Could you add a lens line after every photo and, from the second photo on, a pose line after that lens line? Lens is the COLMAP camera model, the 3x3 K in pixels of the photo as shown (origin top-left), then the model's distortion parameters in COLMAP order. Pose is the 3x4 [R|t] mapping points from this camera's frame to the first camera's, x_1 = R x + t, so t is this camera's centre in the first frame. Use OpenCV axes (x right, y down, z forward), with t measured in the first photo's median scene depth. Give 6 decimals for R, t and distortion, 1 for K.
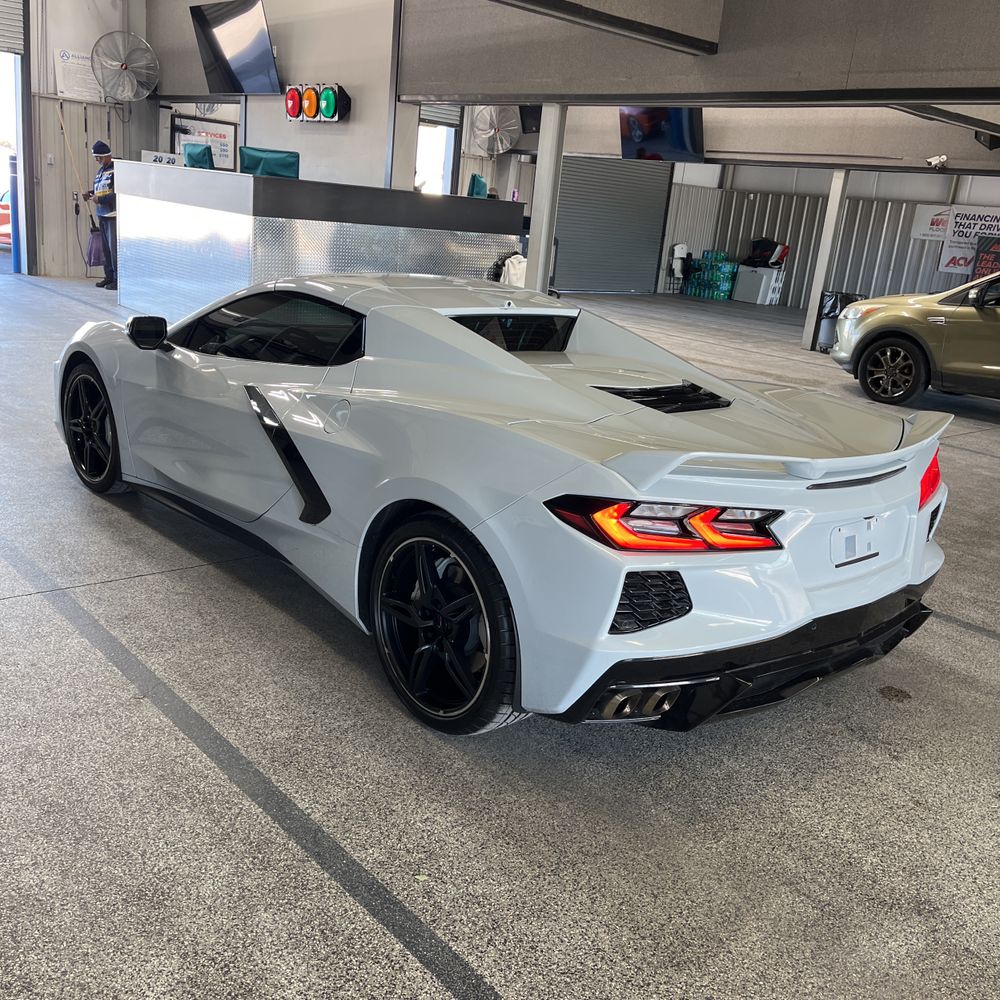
lens RADIAL K [[1010.8, 0, 496.2], [0, 1010.8, 488.7], [0, 0, 1]] dist [0.042775, -0.025458]
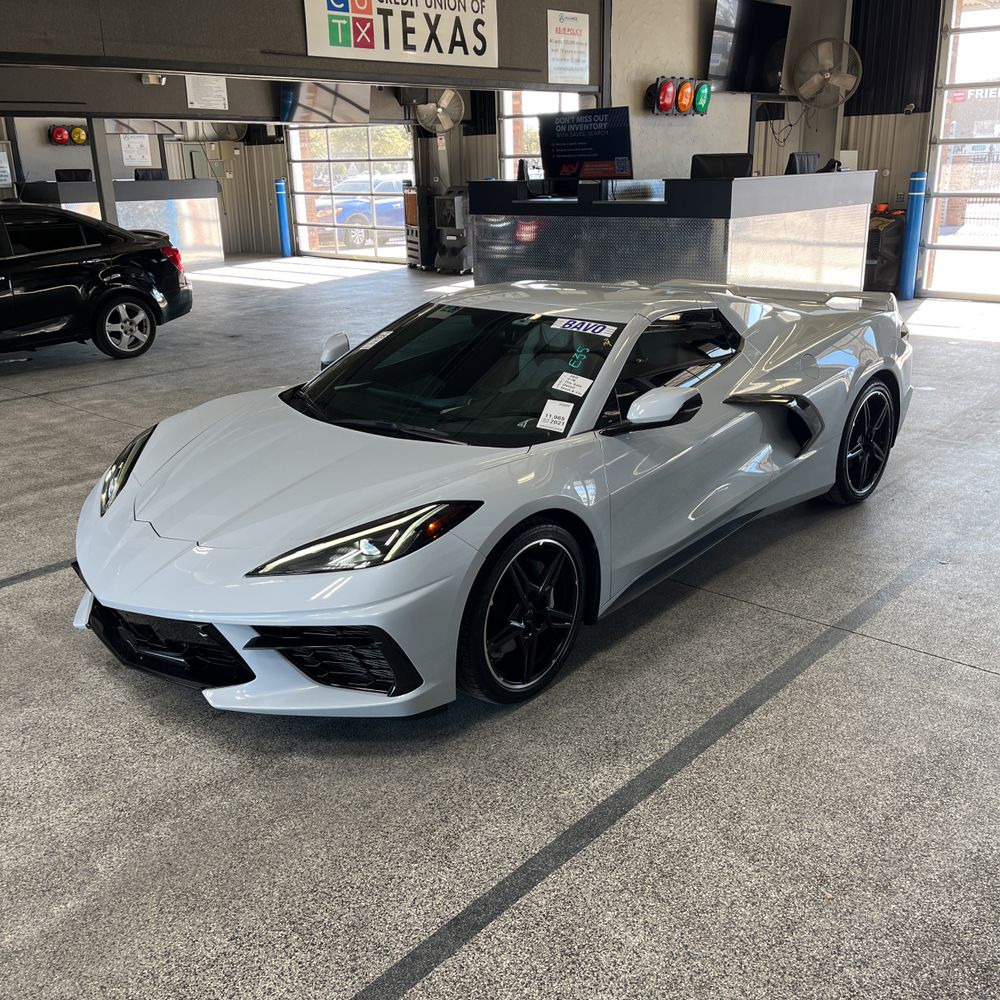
lens RADIAL K [[1014.9, 0, 509.3], [0, 1014.9, 491.0], [0, 0, 1]] dist [0.037359, -0.015759]
pose [[-0.121204, -0.393220, 0.911421, -0.409622], [0.280896, 0.867072, 0.411441, -0.173906], [-0.952054, 0.305883, 0.005361, 0.402954]]
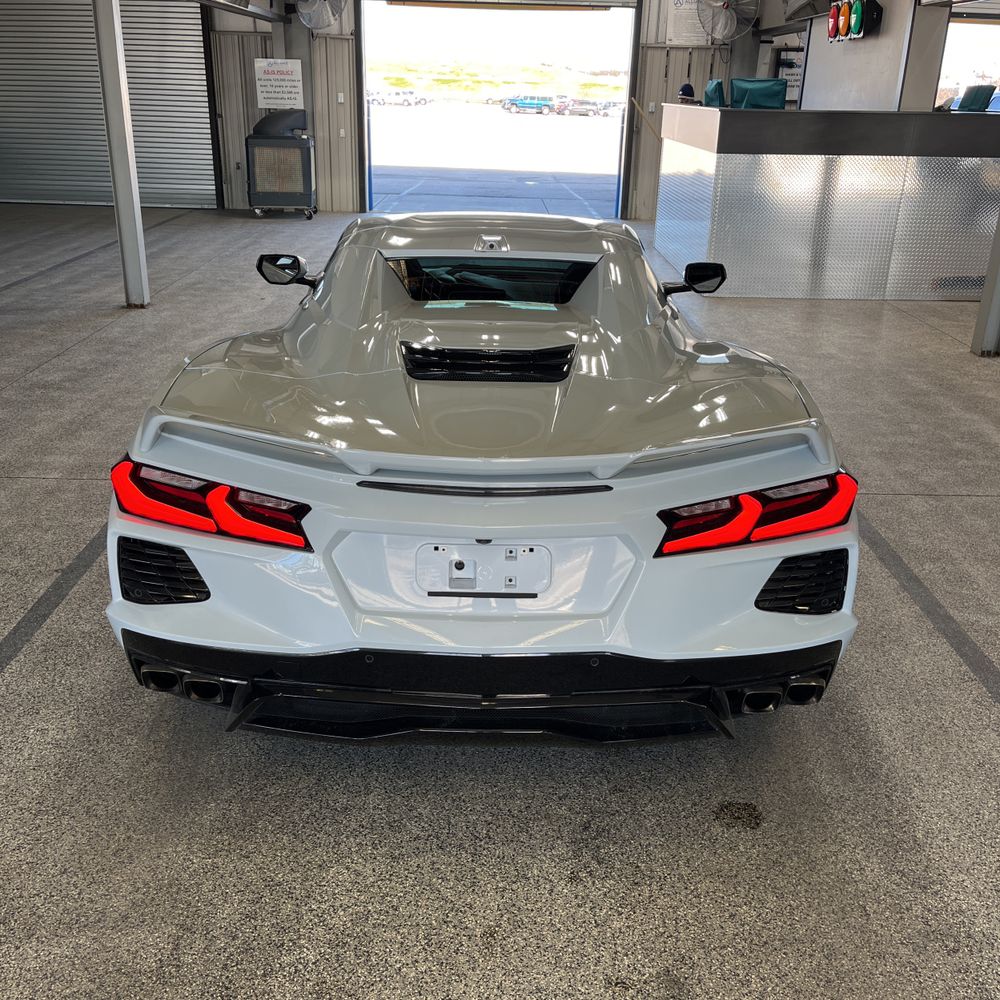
lens RADIAL K [[1010.8, 0, 496.2], [0, 1010.8, 488.7], [0, 0, 1]] dist [0.042775, -0.025458]
pose [[0.749934, 0.165932, -0.640364, 0.204624], [-0.131433, 0.986105, 0.101599, -0.020985], [0.648325, 0.007972, 0.761322, 0.107508]]
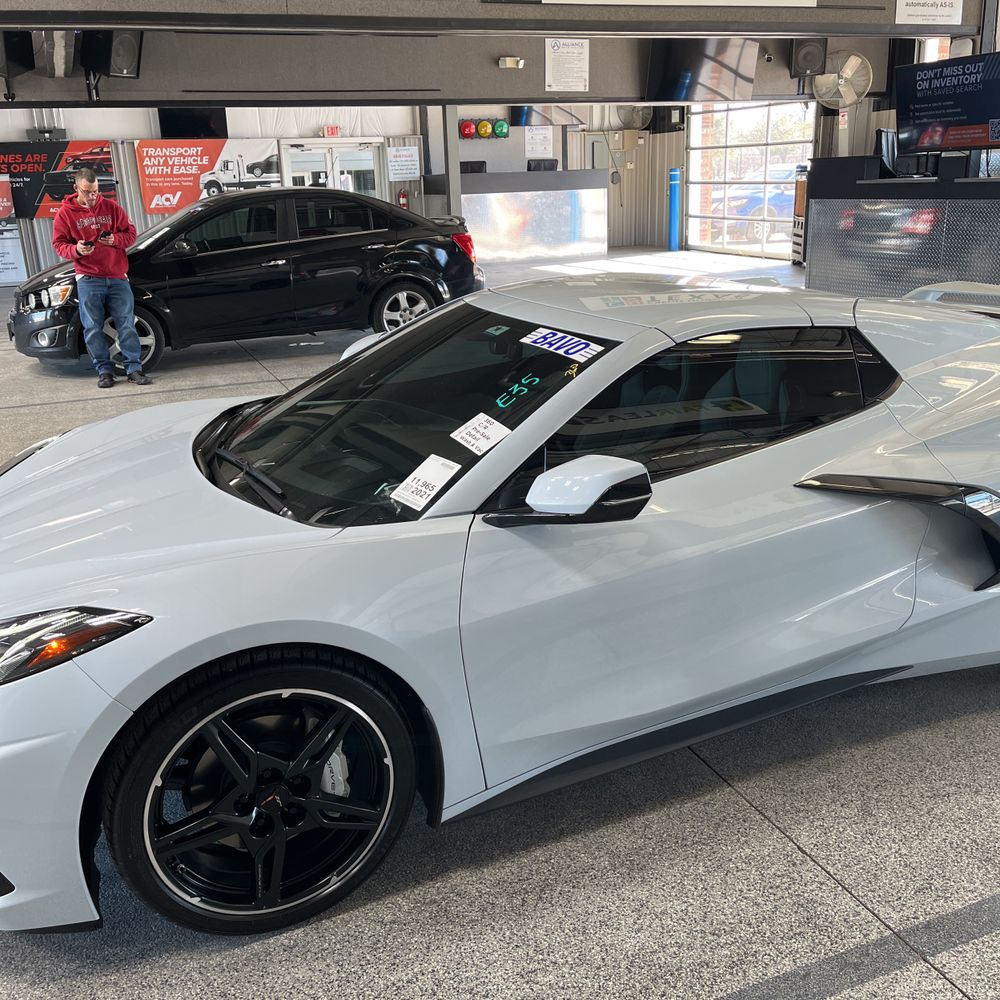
lens RADIAL K [[1016.8, 0, 495.4], [0, 1016.8, 489.7], [0, 0, 1]] dist [0.050296, -0.040990]
pose [[0.327421, -0.380255, 0.864987, -0.283395], [0.321575, 0.905644, 0.276403, -0.110079], [-0.888473, 0.187658, 0.418807, 0.290475]]
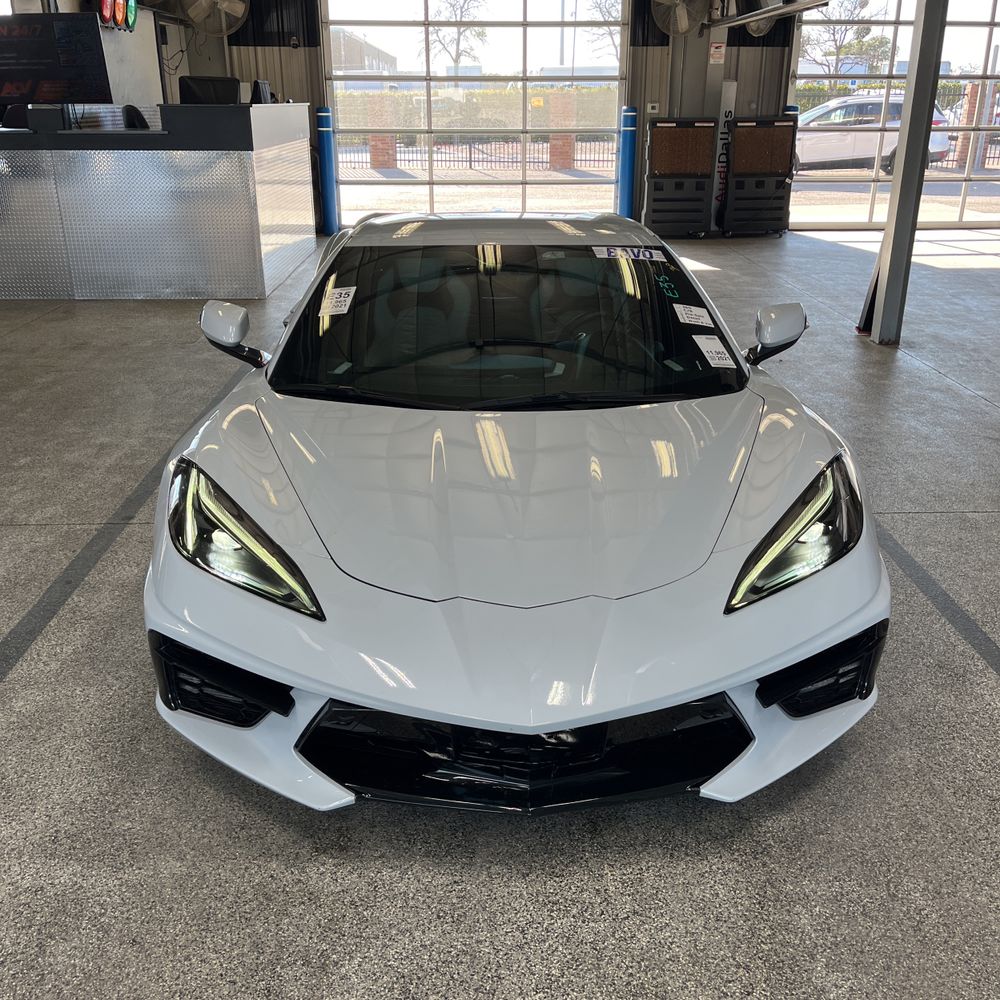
lens RADIAL K [[1014.9, 0, 509.3], [0, 1014.9, 491.0], [0, 0, 1]] dist [0.037359, -0.015759]
pose [[-0.769274, -0.317687, 0.554340, -0.239626], [0.100986, 0.796258, 0.596469, -0.200880], [-0.630888, 0.514829, -0.580458, 0.597345]]
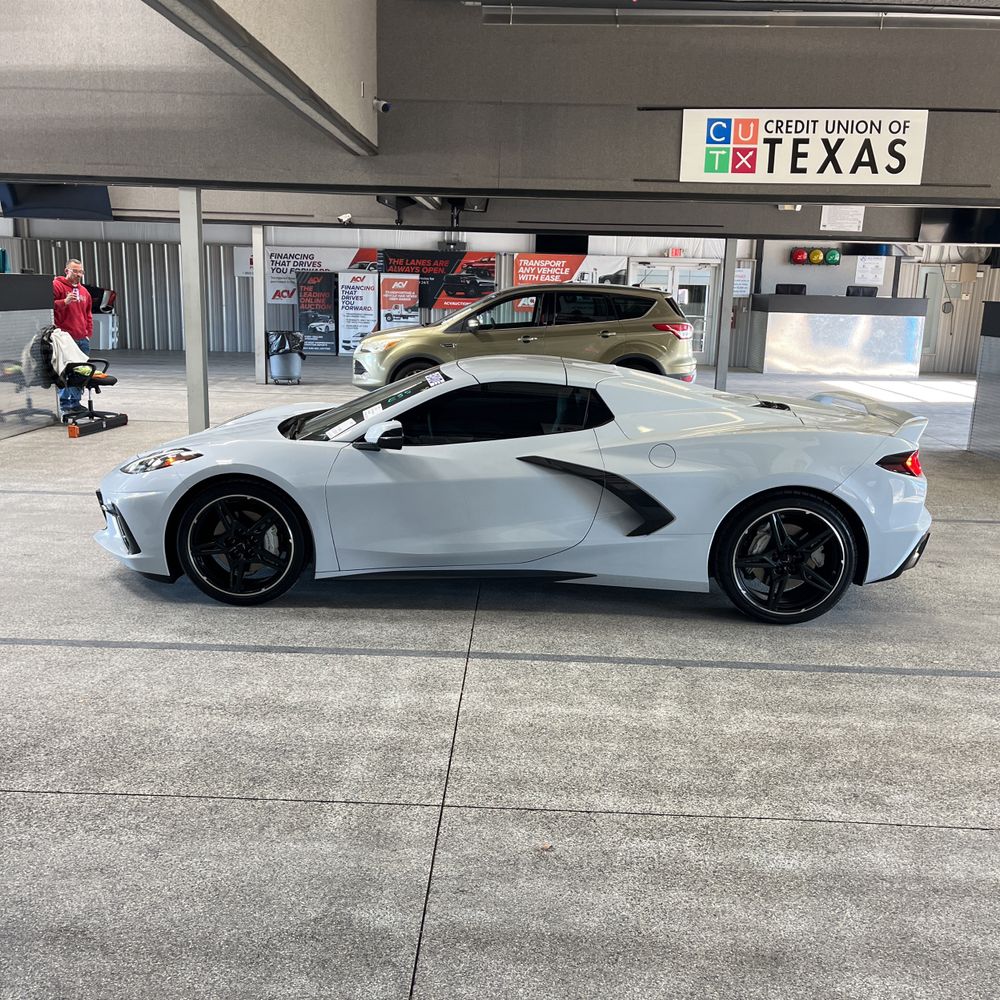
lens RADIAL K [[1013.5, 0, 501.8], [0, 1013.5, 496.1], [0, 0, 1]] dist [0.043071, -0.021570]
pose [[0.681766, -0.223618, 0.696556, -0.377358], [0.235565, 0.968530, 0.080367, -0.052341], [-0.692607, 0.109292, 0.712987, 0.033535]]
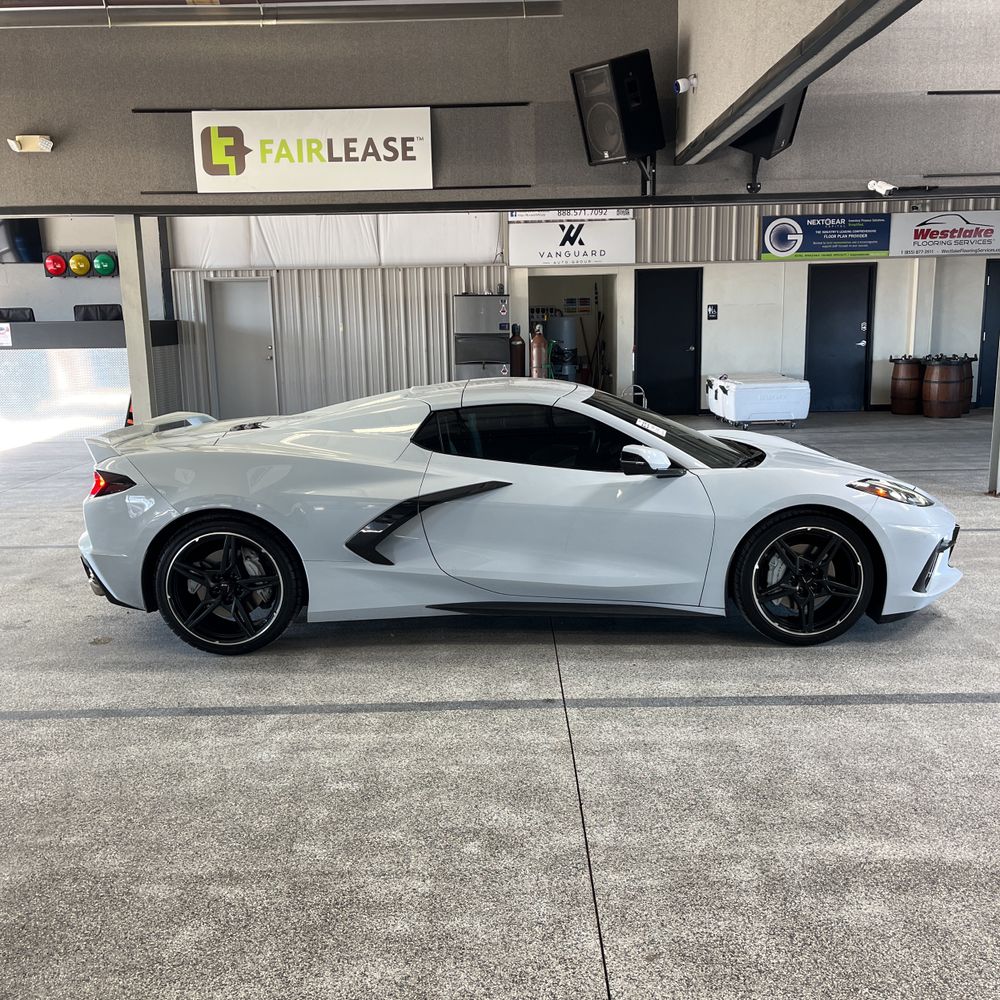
lens RADIAL K [[1014.9, 0, 509.3], [0, 1014.9, 491.0], [0, 0, 1]] dist [0.037359, -0.015759]
pose [[-0.656919, 0.046506, -0.752526, 0.321398], [-0.247225, 0.929626, 0.273266, -0.153128], [0.712276, 0.365557, -0.599192, 0.651263]]
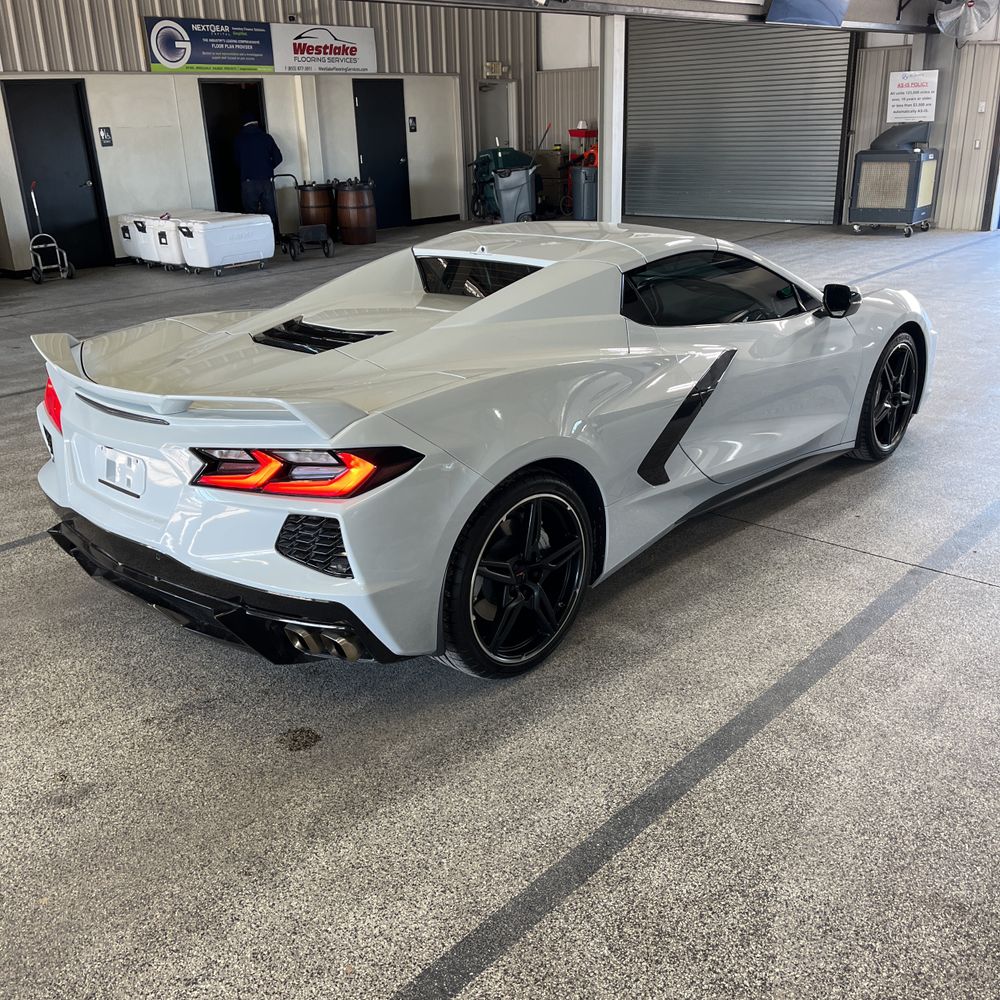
lens RADIAL K [[1012.2, 0, 505.1], [0, 1012.2, 499.3], [0, 0, 1]] dist [0.061165, -0.062067]
pose [[0.106494, 0.257436, -0.960409, 0.342952], [-0.230781, 0.945924, 0.227964, -0.060377], [0.967160, 0.197367, 0.160147, 0.299615]]
